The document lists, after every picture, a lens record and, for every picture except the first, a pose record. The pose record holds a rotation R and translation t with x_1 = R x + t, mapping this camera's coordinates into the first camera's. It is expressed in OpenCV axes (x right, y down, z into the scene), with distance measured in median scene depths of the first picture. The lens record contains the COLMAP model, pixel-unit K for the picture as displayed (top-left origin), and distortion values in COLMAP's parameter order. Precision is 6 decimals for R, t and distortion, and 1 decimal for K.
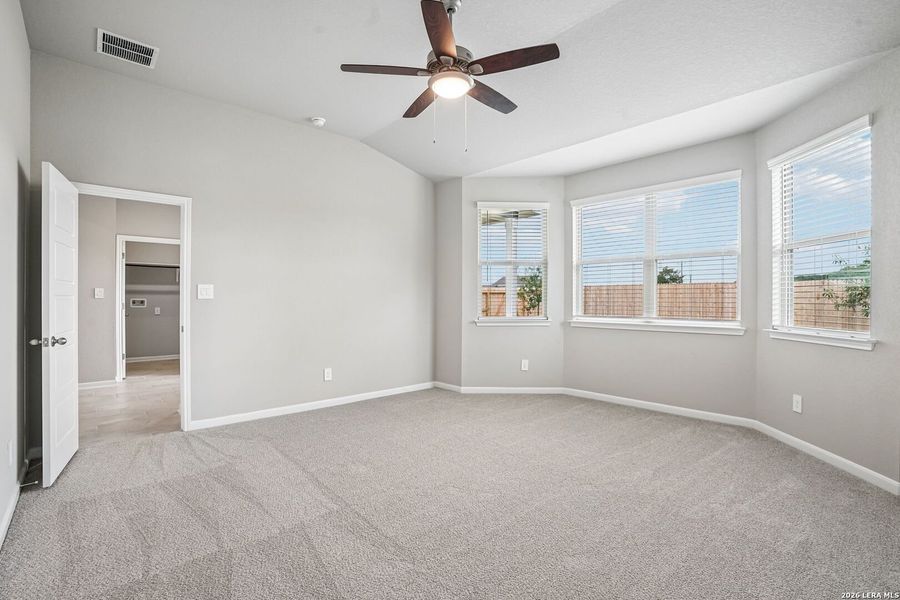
lens RADIAL K [[416.1, 0, 445.6], [0, 416.1, 297.5], [0, 0, 1]] dist [-0.002981, 0.000736]
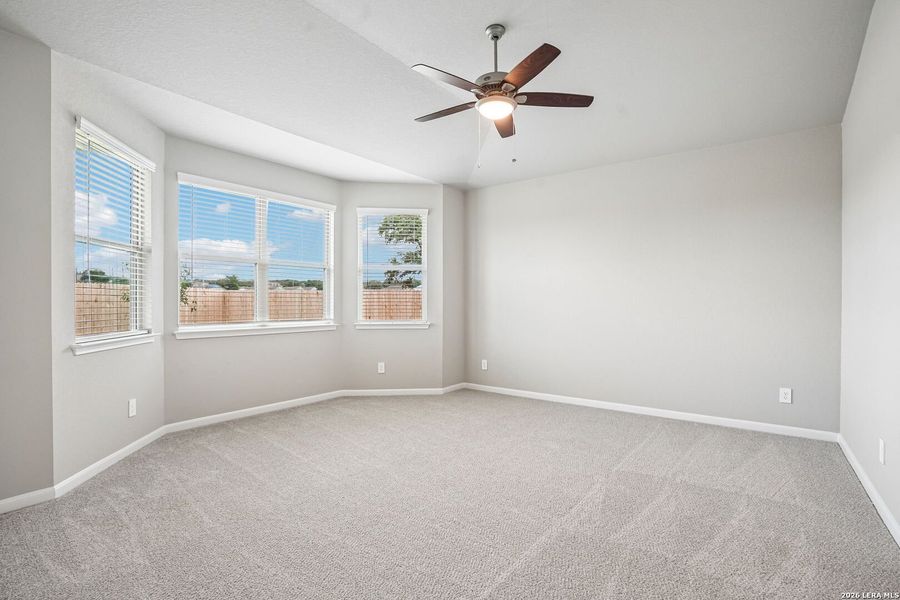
lens RADIAL K [[425.0, 0, 450.0], [0, 425.0, 300.0], [0, 0, 1]] dist [-0.001131, 0.000096]
pose [[-0.147529, 0.002702, 0.989054, -0.515395], [-0.006214, 0.999974, -0.003658, -0.001299], [-0.989038, -0.006686, -0.147508, 0.619835]]
